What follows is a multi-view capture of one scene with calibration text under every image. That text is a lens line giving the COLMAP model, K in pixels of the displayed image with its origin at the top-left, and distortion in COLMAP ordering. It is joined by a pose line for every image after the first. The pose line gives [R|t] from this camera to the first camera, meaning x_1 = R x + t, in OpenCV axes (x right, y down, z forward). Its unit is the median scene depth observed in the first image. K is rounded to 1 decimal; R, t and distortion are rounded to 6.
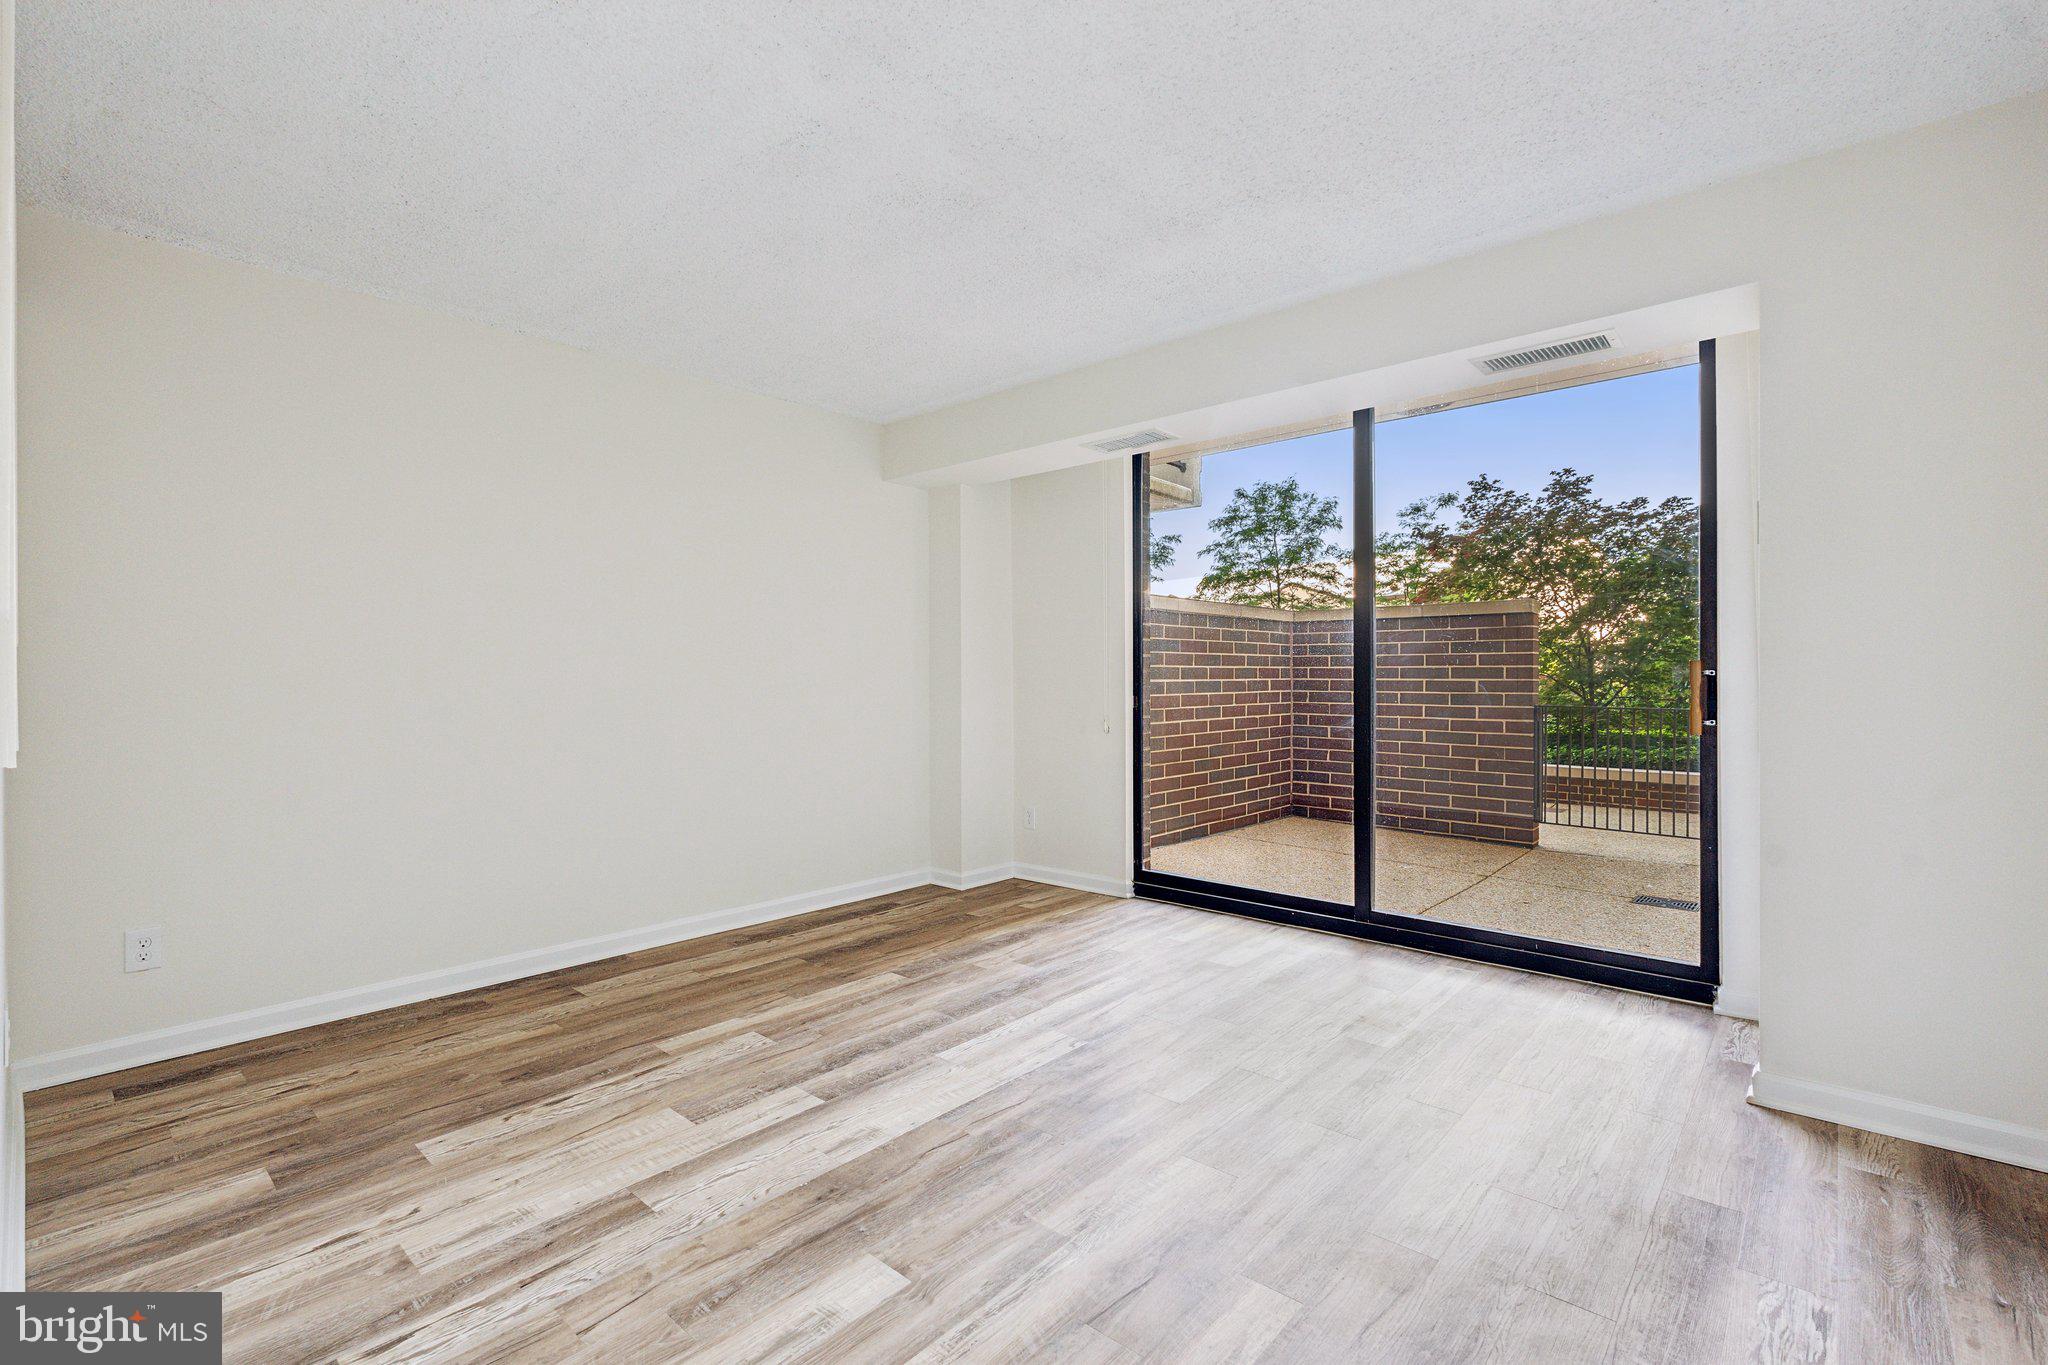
lens RADIAL K [[904.9, 0, 1024.0], [0, 904.9, 682.5], [0, 0, 1]] dist [-0.001698, -0.000353]
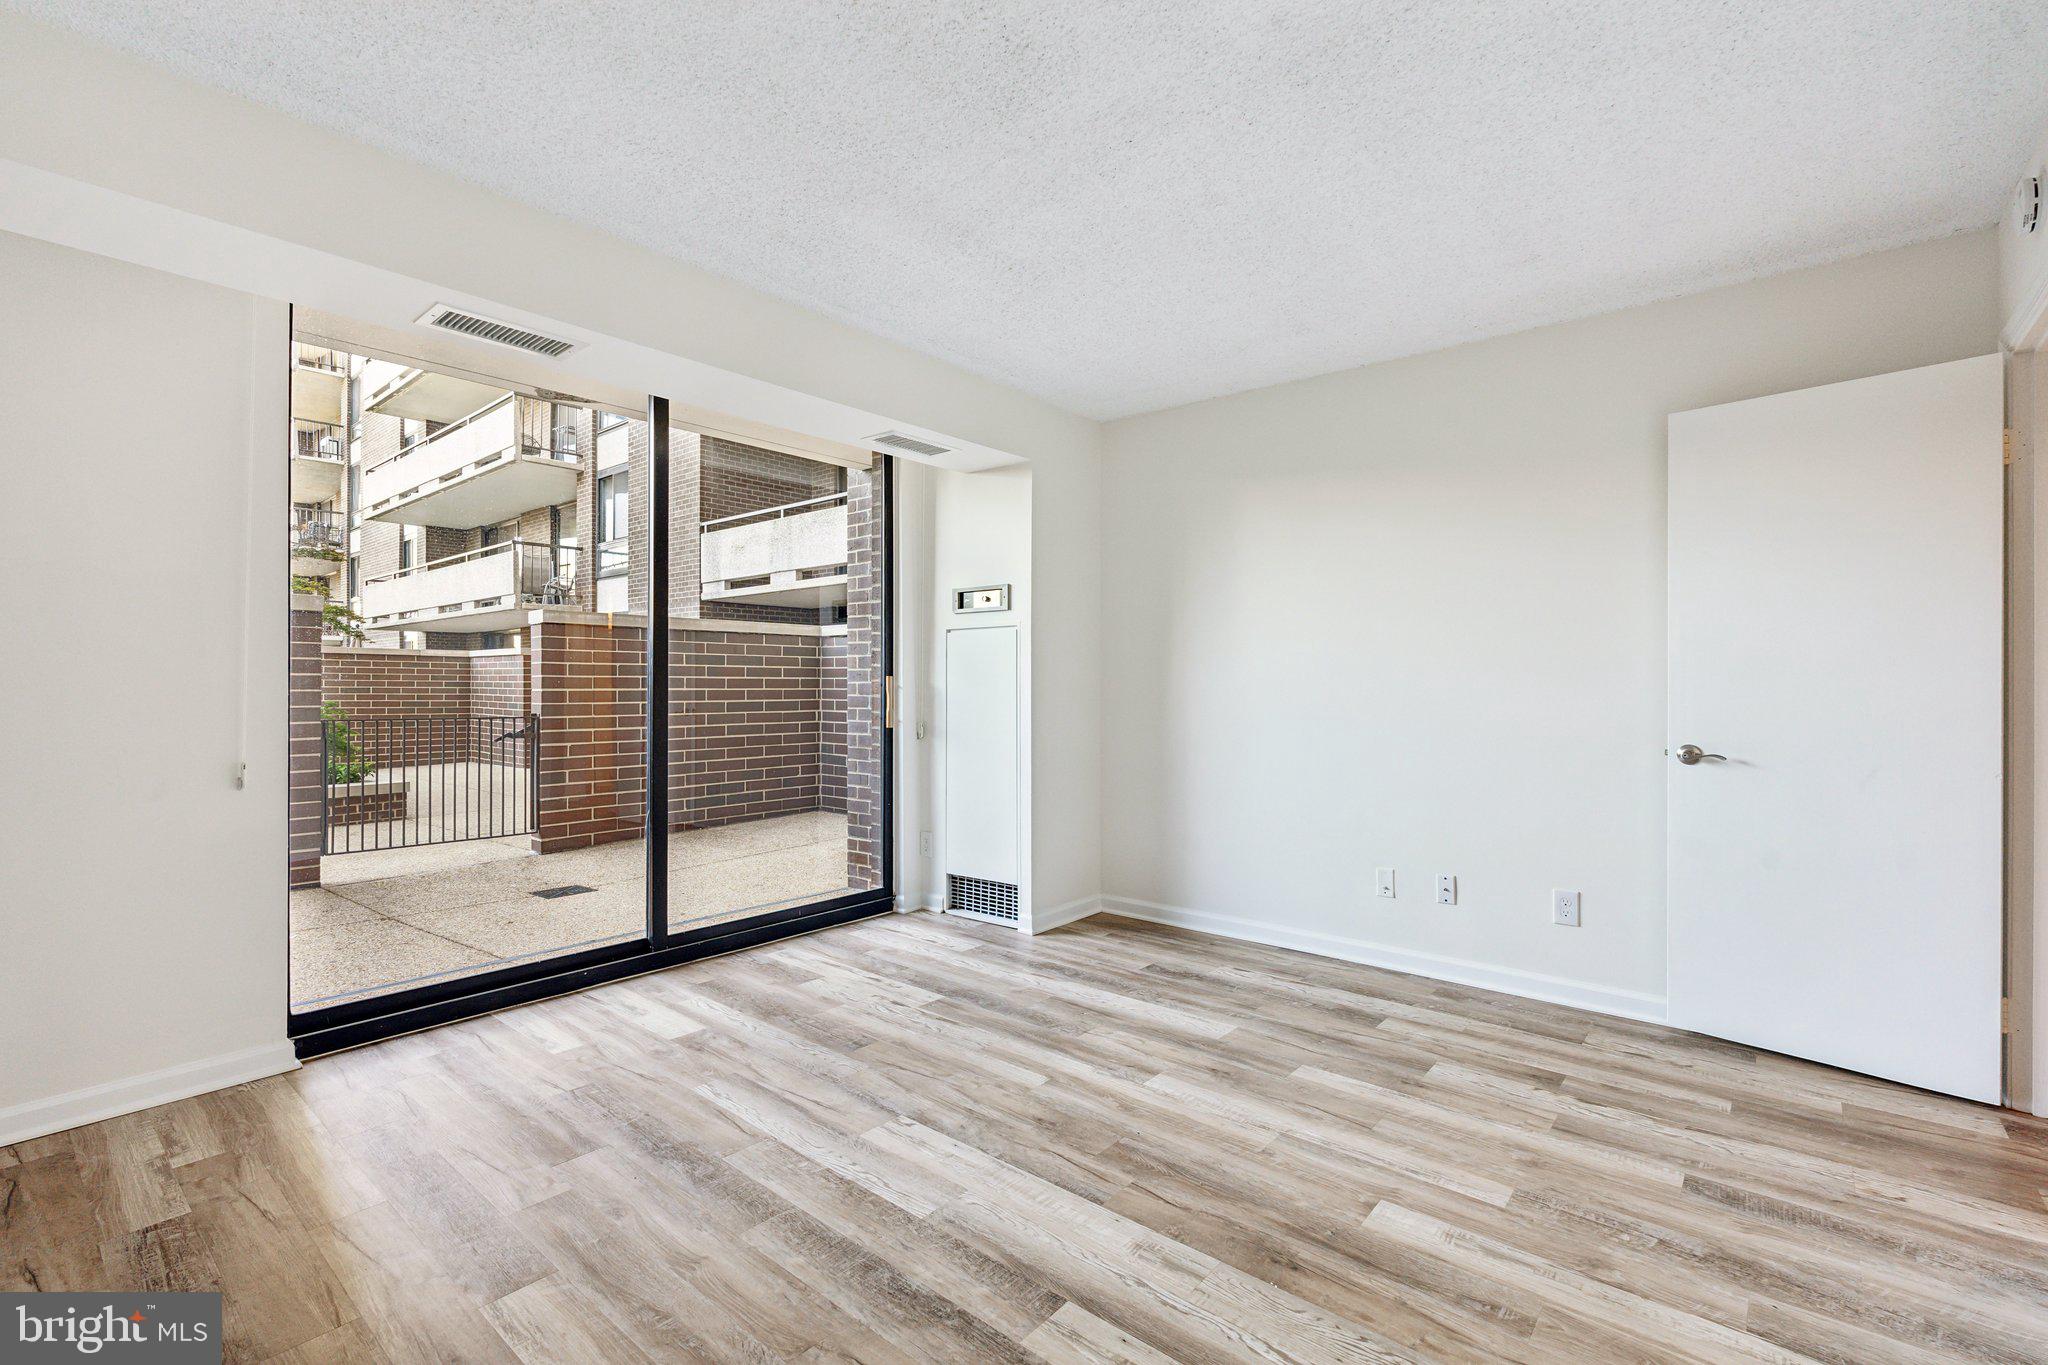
lens RADIAL K [[904.9, 0, 1024.0], [0, 904.9, 682.5], [0, 0, 1]] dist [-0.001698, -0.000353]
pose [[-0.024653, 0.006195, 0.999677, -0.816596], [0.003085, 0.999977, -0.006121, -0.004887], [-0.999691, 0.002933, -0.024672, 0.939076]]
